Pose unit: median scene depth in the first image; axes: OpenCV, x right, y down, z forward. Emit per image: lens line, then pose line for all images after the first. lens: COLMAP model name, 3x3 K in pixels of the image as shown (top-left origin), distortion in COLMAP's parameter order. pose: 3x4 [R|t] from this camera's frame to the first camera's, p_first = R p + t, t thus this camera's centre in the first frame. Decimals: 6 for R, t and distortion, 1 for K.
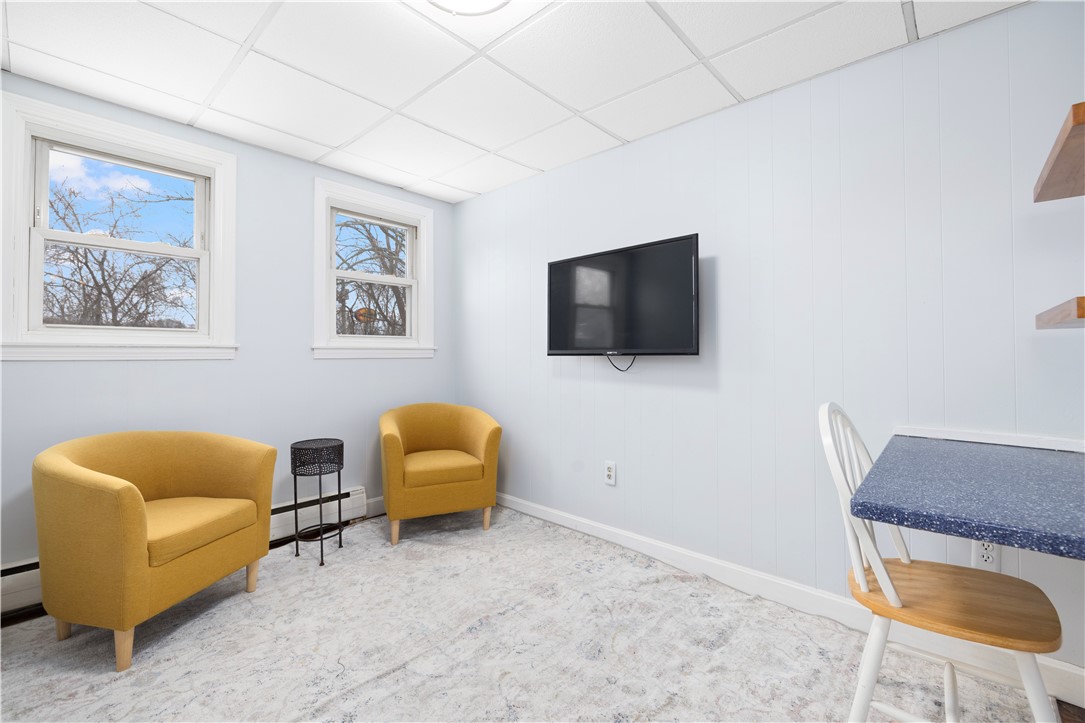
lens RADIAL K [[464.9, 0, 538.4], [0, 464.9, 345.4], [0, 0, 1]] dist [-0.000273, 0.000007]
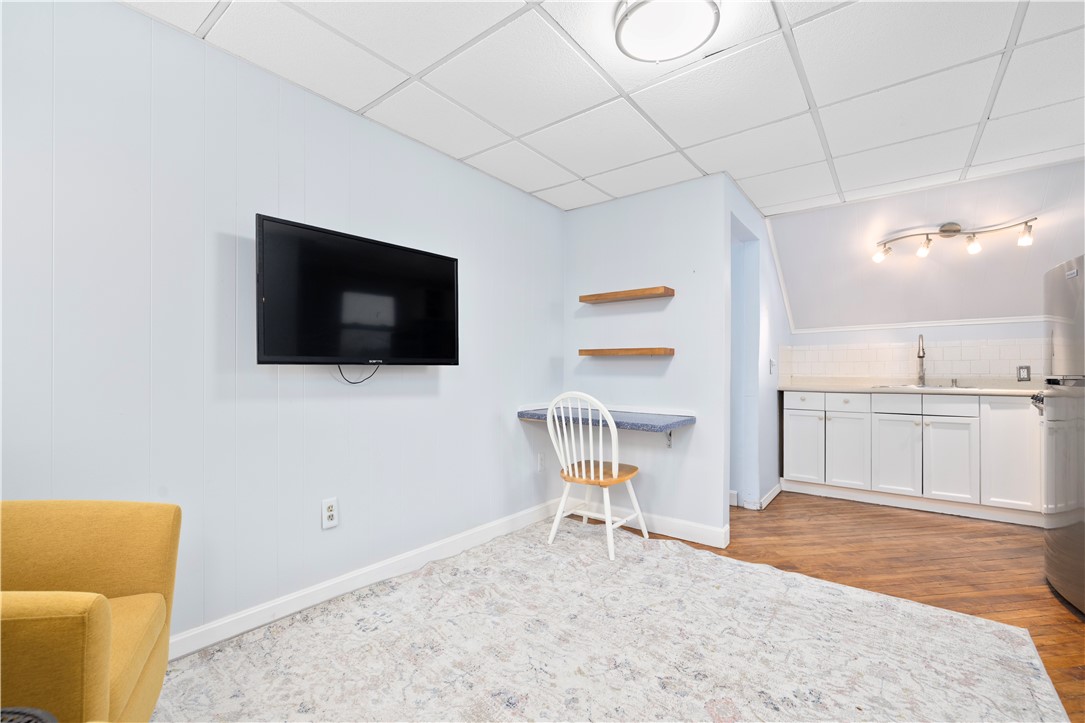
lens RADIAL K [[467.3, 0, 533.9], [0, 467.3, 370.7], [0, 0, 1]] dist [0.000694, 0.000403]
pose [[-0.067634, -0.003293, 0.997705, -0.845192], [-0.021654, 0.999764, 0.001832, 0.029822], [-0.997475, -0.021481, -0.067689, 0.910945]]
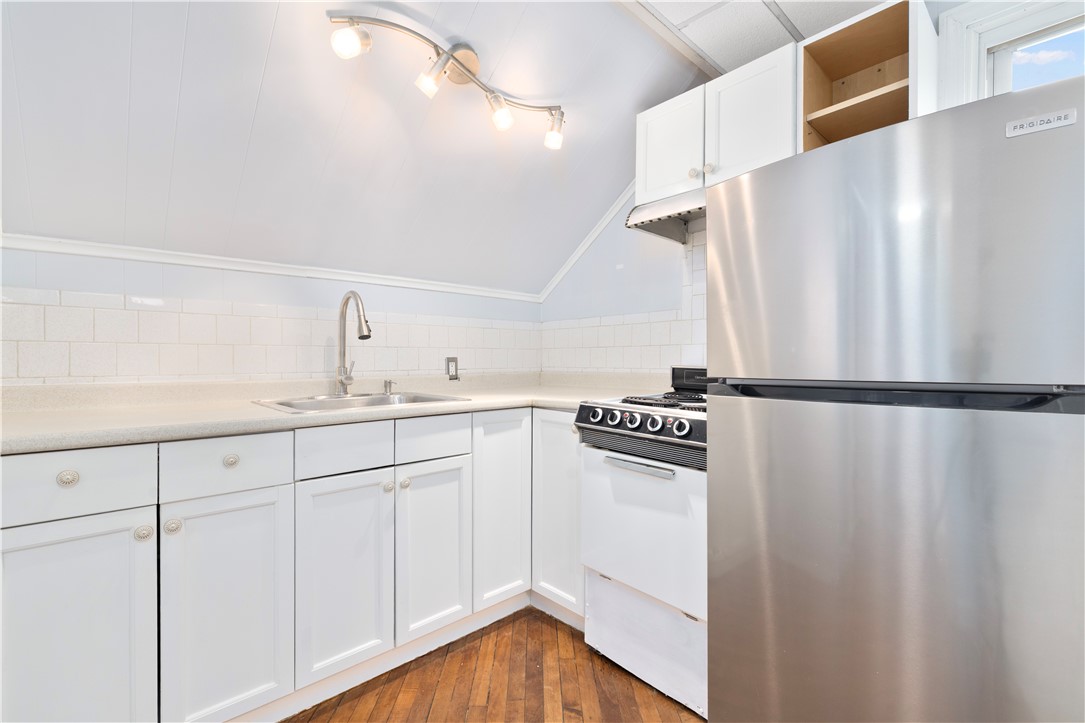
lens RADIAL K [[472.9, 0, 539.6], [0, 472.9, 363.0], [0, 0, 1]] dist [0.000484, 0.000092]
pose [[-0.995101, -0.002190, 0.098836, 0.438900], [-0.003688, 0.999881, -0.014973, 0.006079], [-0.098792, -0.015264, -0.994991, 0.133697]]
